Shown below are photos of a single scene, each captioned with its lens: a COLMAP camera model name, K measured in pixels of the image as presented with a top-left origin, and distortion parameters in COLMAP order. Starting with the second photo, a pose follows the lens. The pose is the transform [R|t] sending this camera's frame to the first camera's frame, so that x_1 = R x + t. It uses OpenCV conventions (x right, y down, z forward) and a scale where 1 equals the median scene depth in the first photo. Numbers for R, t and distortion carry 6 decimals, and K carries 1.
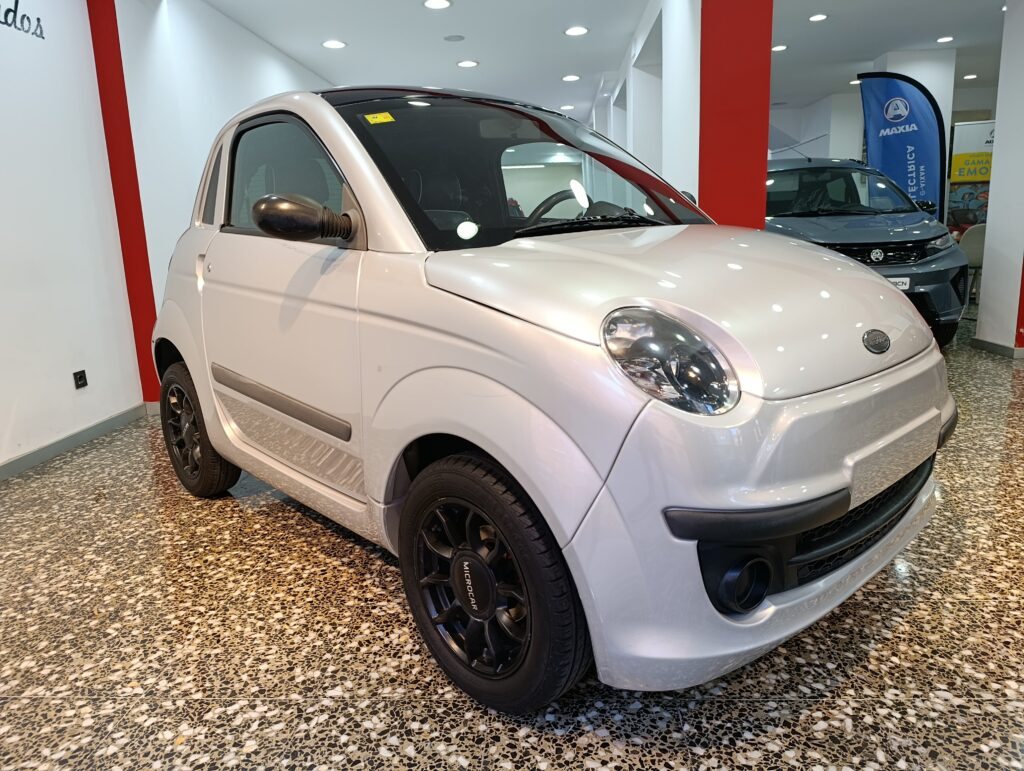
lens RADIAL K [[704.5, 0, 515.3], [0, 704.5, 369.4], [0, 0, 1]] dist [0.019136, -0.031521]
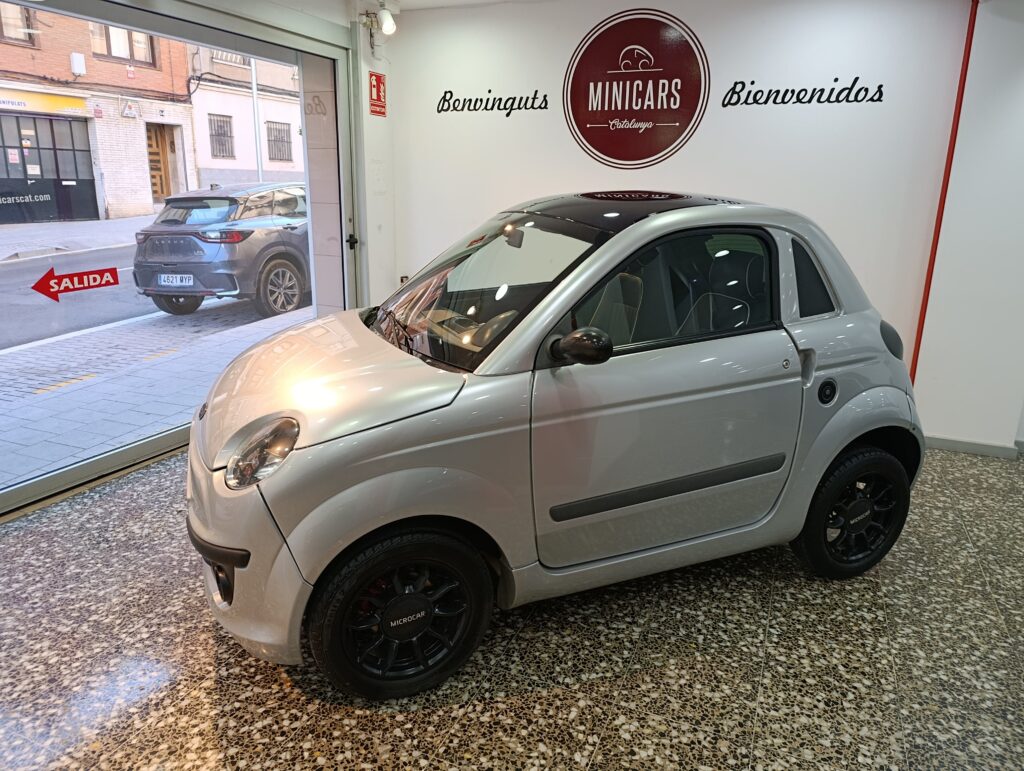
lens RADIAL K [[704.5, 0, 522.1], [0, 704.5, 373.7], [0, 0, 1]] dist [0.019136, -0.031521]
pose [[-0.333269, 0.274047, -0.902125, 1.480382], [-0.191898, 0.917081, 0.349482, -0.701950], [0.923096, 0.289588, -0.253046, 1.760223]]
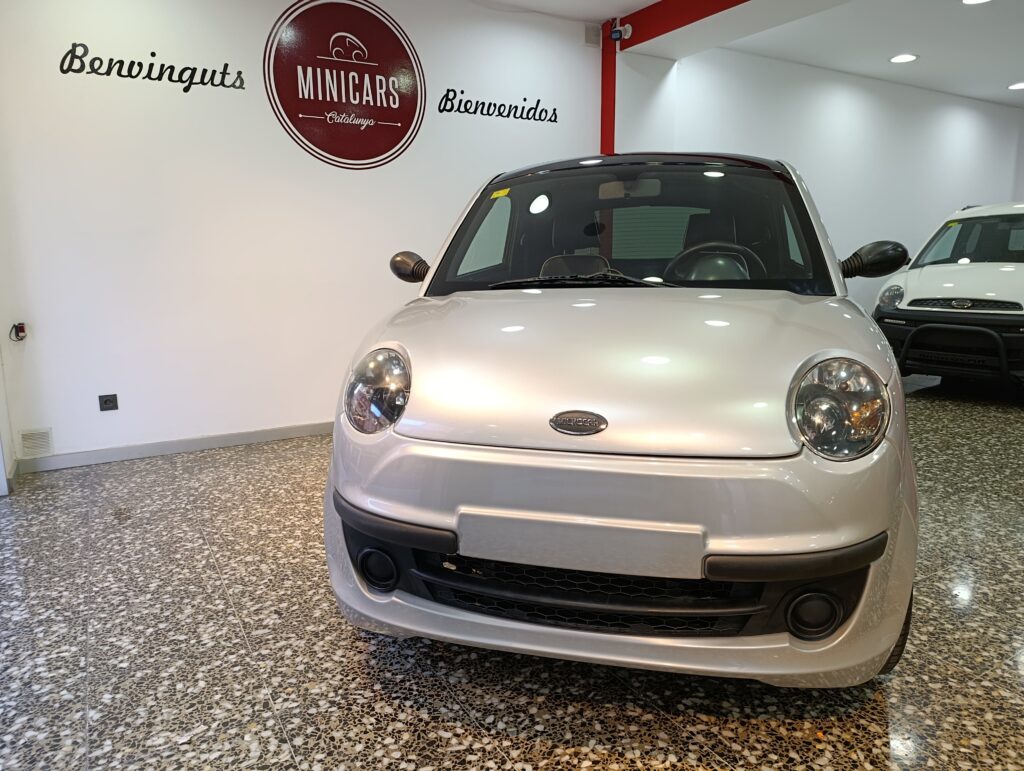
lens RADIAL K [[704.5, 0, 516.3], [0, 704.5, 380.2], [0, 0, 1]] dist [0.019136, -0.031521]
pose [[0.555799, 0.176544, -0.812355, 1.089024], [-0.175250, 0.980112, 0.093099, -0.152630], [0.812635, 0.090620, 0.575684, 0.312559]]
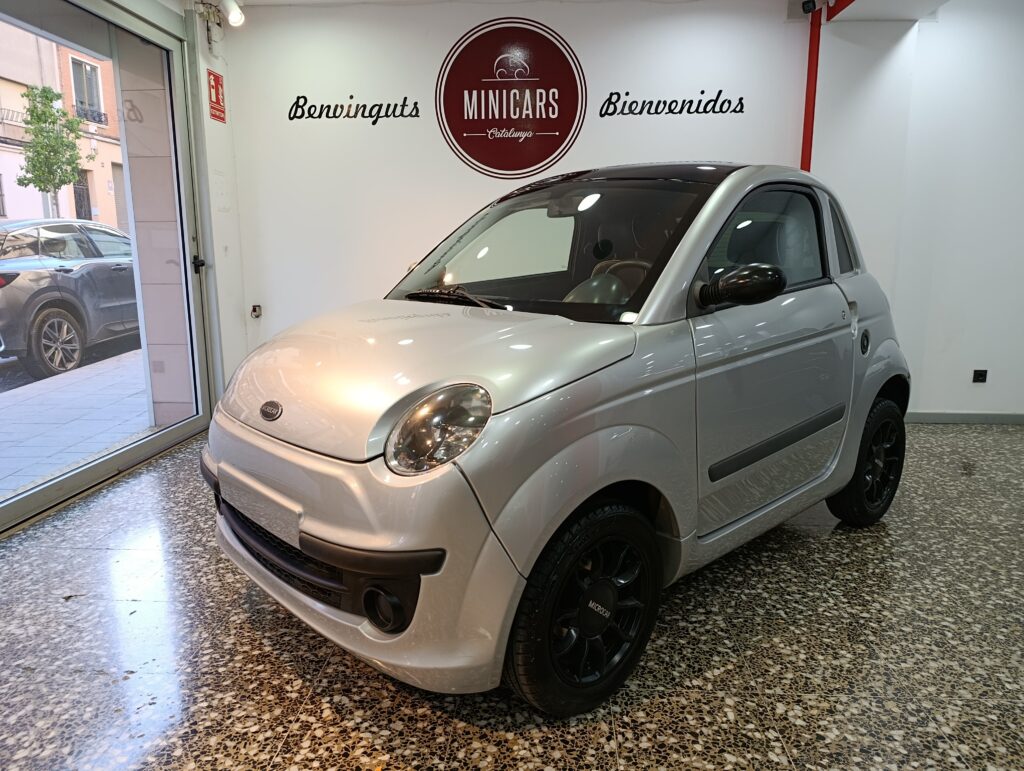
lens RADIAL K [[704.5, 0, 512.7], [0, 704.5, 380.7], [0, 0, 1]] dist [0.019136, -0.031521]
pose [[-0.002403, 0.221600, -0.975135, 1.428531], [-0.194009, 0.956506, 0.217845, -0.400599], [0.980997, 0.189708, 0.040694, 1.256734]]
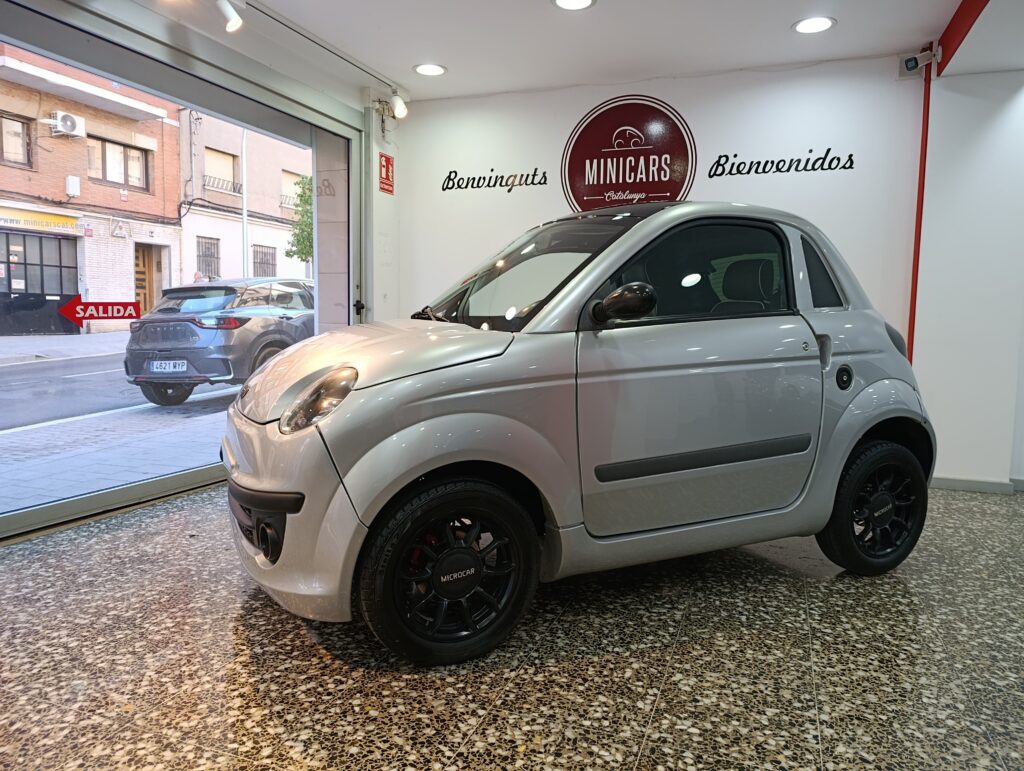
lens RADIAL K [[704.5, 0, 526.7], [0, 704.5, 380.9], [0, 0, 1]] dist [0.019136, -0.031521]
pose [[-0.289037, 0.116834, -0.950162, 1.626006], [-0.194268, 0.964715, 0.177719, -0.409502], [0.937399, 0.235954, -0.256141, 1.731463]]
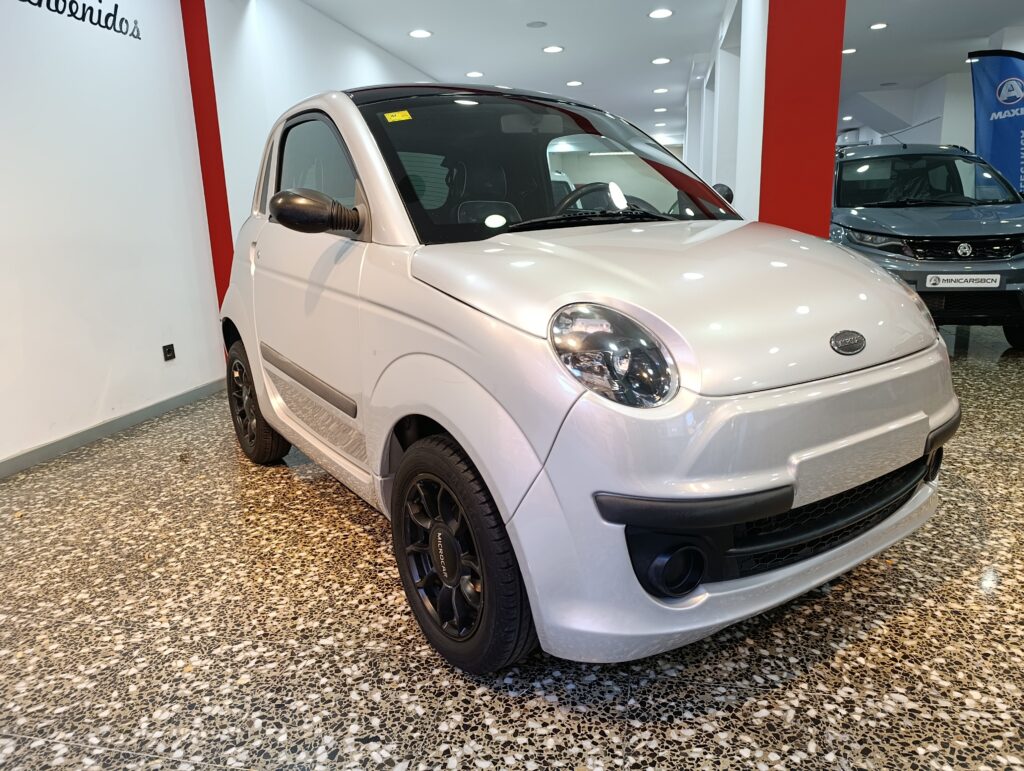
lens RADIAL K [[704.5, 0, 519.9], [0, 704.5, 381.7], [0, 0, 1]] dist [0.019136, -0.031521]
pose [[0.990118, 0.040626, -0.134224, 0.164654], [-0.035677, 0.998599, 0.039074, -0.006312], [0.135623, -0.033899, 0.990180, -0.044967]]
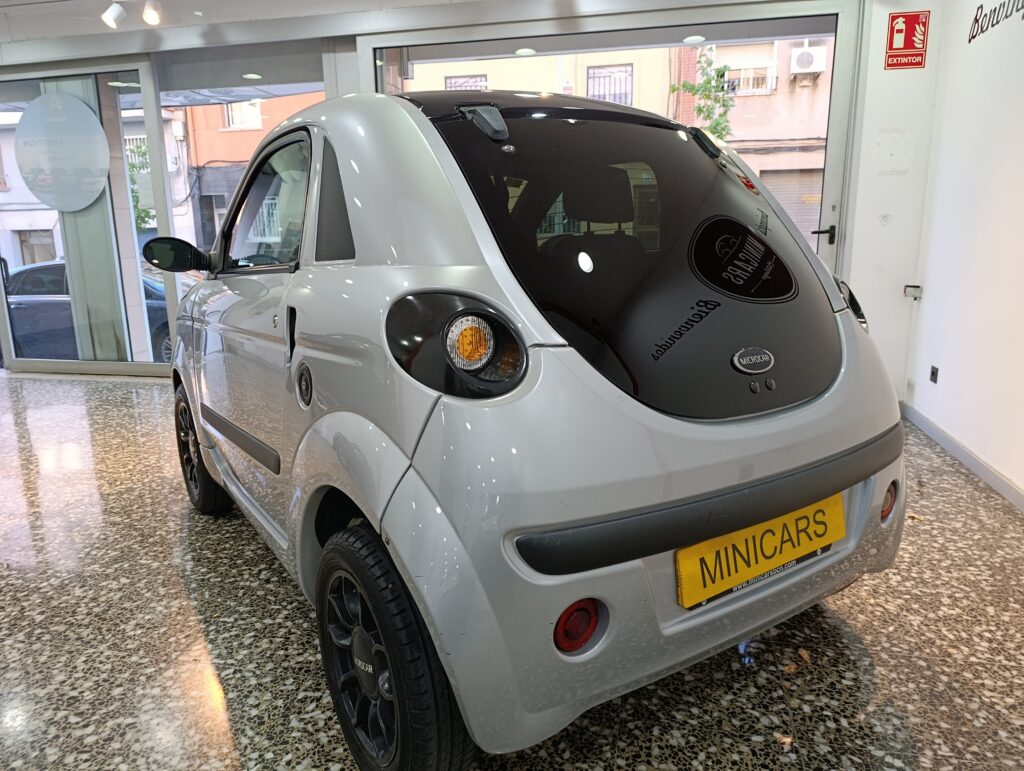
lens RADIAL K [[704.5, 0, 507.8], [0, 704.5, 381.2], [0, 0, 1]] dist [0.019136, -0.031521]
pose [[-0.986334, 0.016987, 0.163881, -0.442752], [0.080677, 0.917059, 0.390505, -0.608006], [-0.143655, 0.398390, -0.905897, 2.753610]]
